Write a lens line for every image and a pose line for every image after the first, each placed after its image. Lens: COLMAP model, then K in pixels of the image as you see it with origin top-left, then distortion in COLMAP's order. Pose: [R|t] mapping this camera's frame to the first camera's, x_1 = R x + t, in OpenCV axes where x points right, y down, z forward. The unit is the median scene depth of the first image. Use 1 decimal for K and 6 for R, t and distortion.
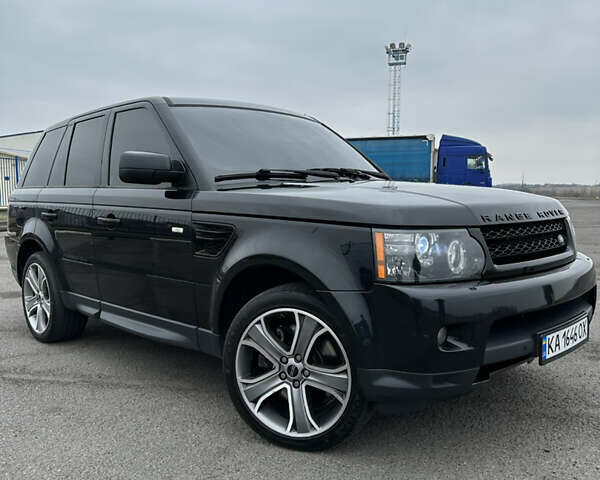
lens RADIAL K [[569.1, 0, 300.5], [0, 569.1, 238.7], [0, 0, 1]] dist [0.061590, 0.000000]
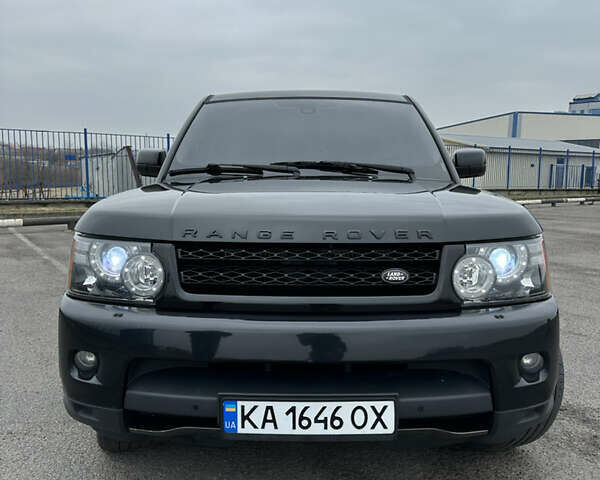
lens RADIAL K [[569.1, 0, 307.9], [0, 569.1, 220.9], [0, 0, 1]] dist [0.061590, 0.000000]
pose [[0.713536, 0.075160, -0.696576, 0.812160], [-0.073730, 0.996764, 0.032024, -0.073396], [0.696728, 0.028509, 0.716768, 0.446463]]
